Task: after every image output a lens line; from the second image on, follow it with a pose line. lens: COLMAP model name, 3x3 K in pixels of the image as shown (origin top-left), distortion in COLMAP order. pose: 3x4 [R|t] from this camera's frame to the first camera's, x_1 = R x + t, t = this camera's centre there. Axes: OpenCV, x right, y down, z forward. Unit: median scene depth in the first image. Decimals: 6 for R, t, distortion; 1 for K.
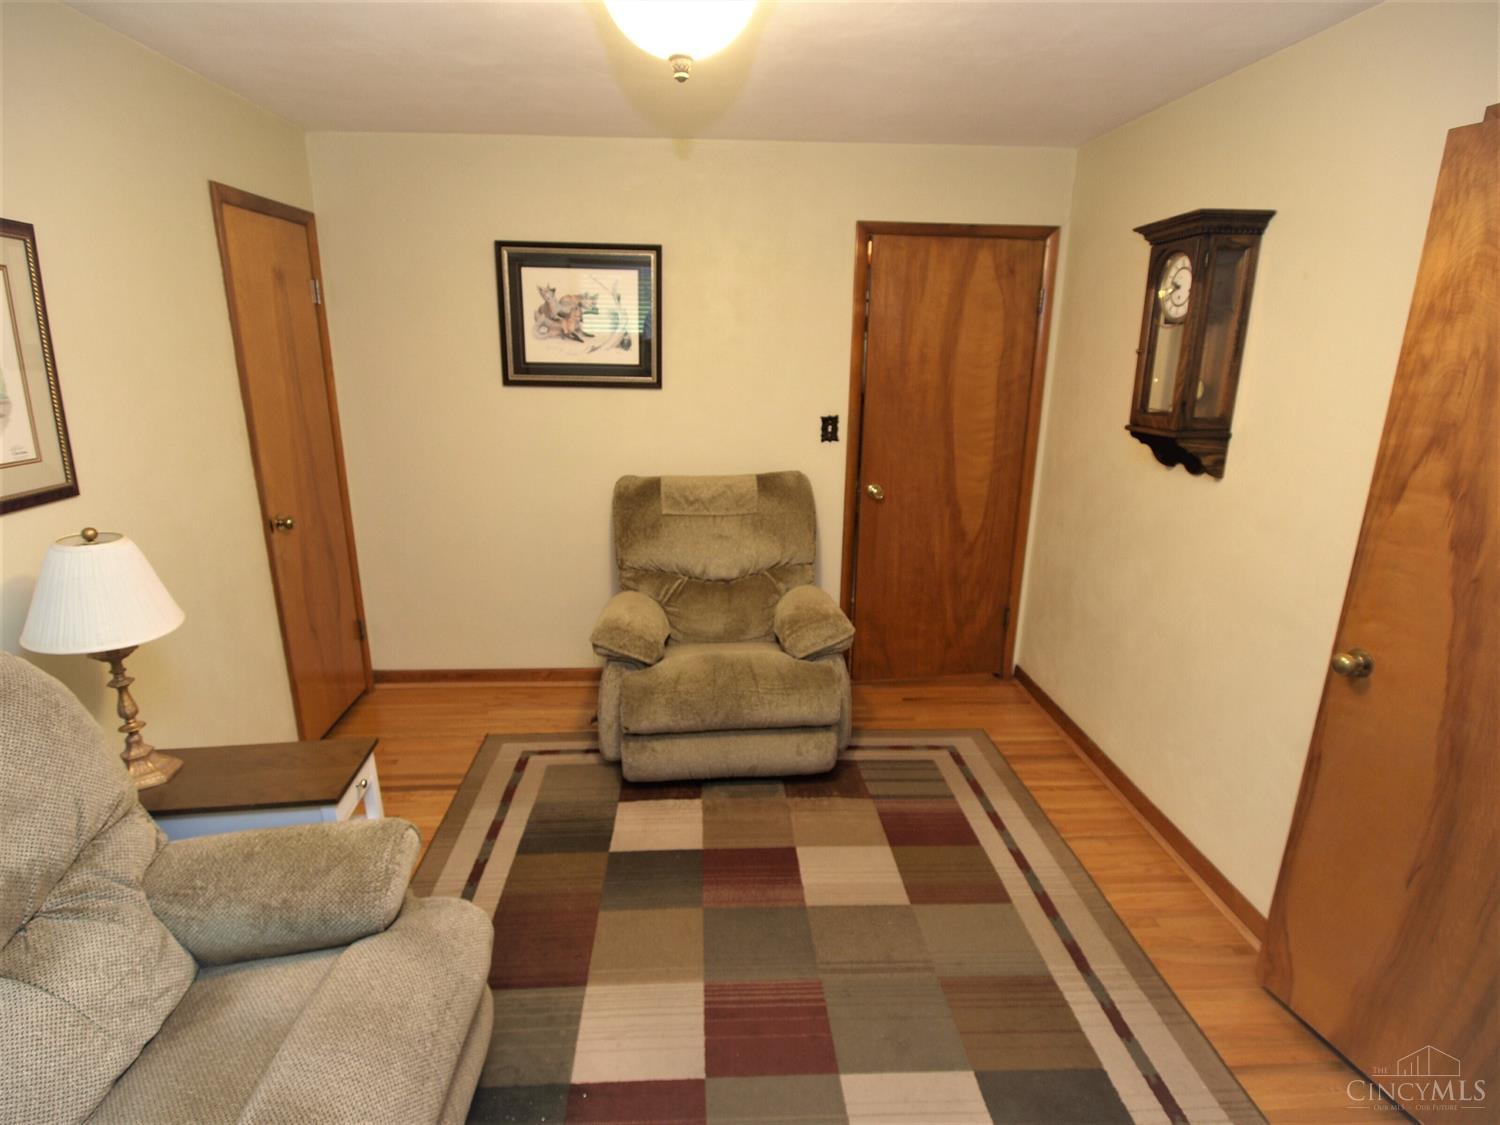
lens RADIAL K [[788.7, 0, 745.8], [0, 788.7, 559.7], [0, 0, 1]] dist [-0.000805, 0.002151]
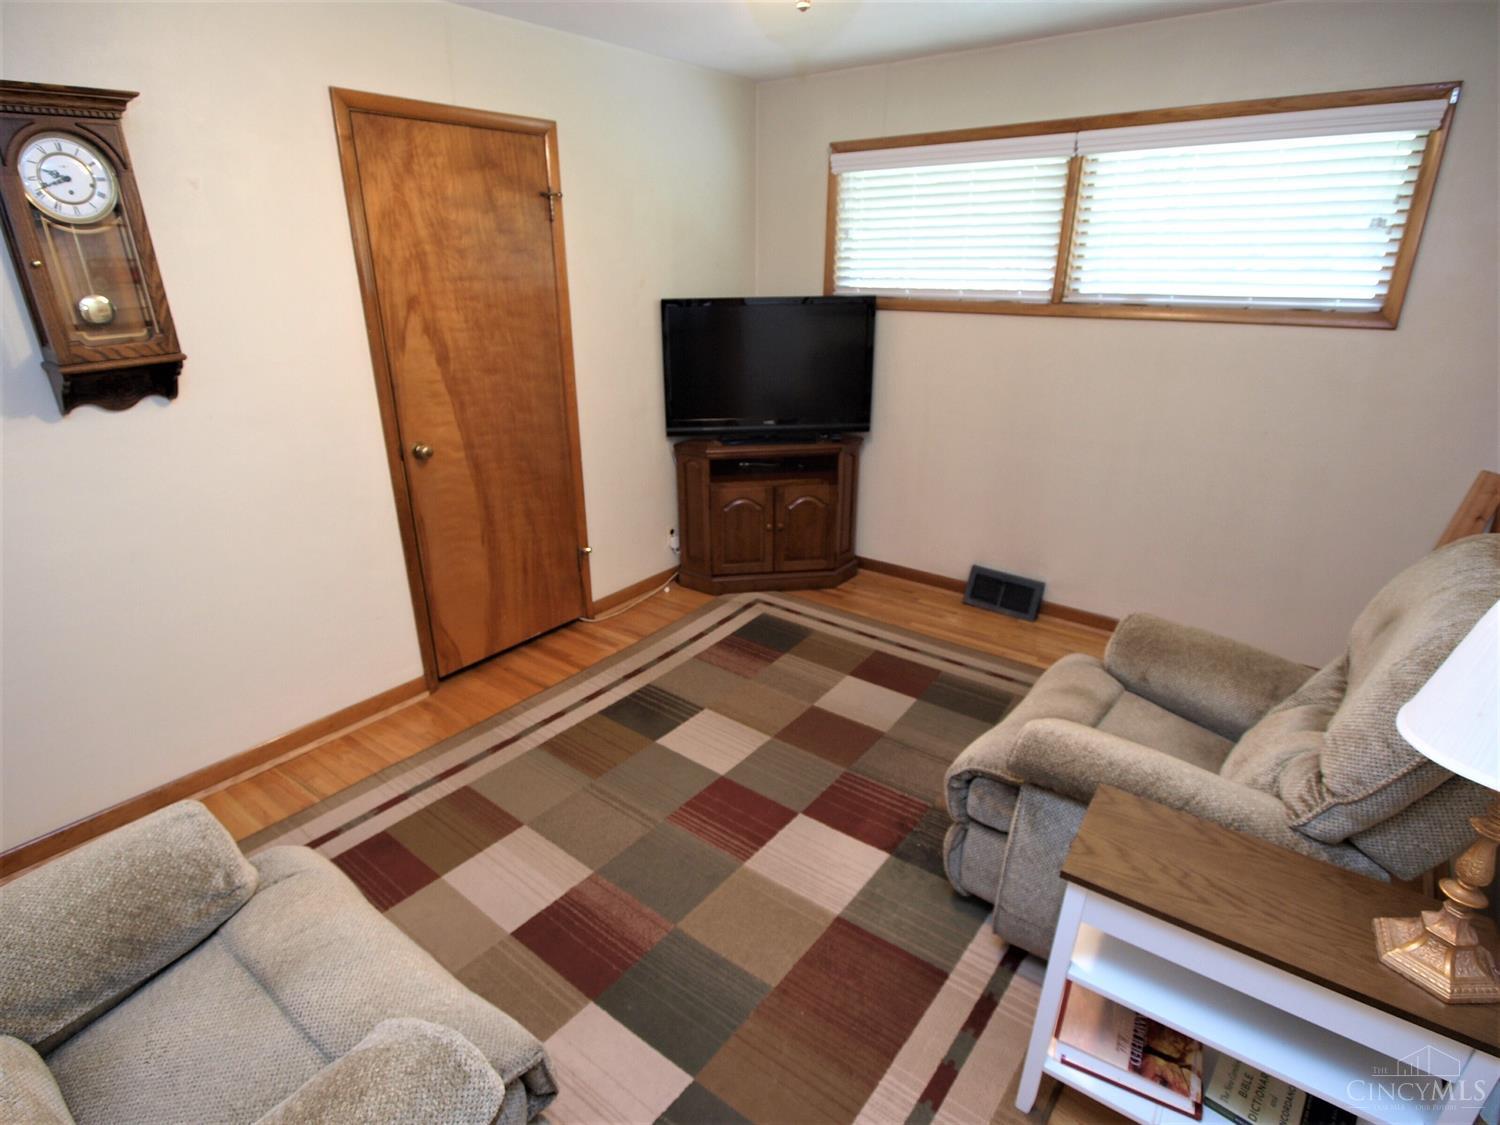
lens RADIAL K [[788.7, 0, 747.2], [0, 788.7, 563.5], [0, 0, 1]] dist [-0.000805, 0.002151]
pose [[-0.750972, -0.232487, 0.618054, -0.615259], [0.185970, 0.823624, 0.535779, -0.357691], [-0.633606, 0.517295, -0.575283, 1.399611]]
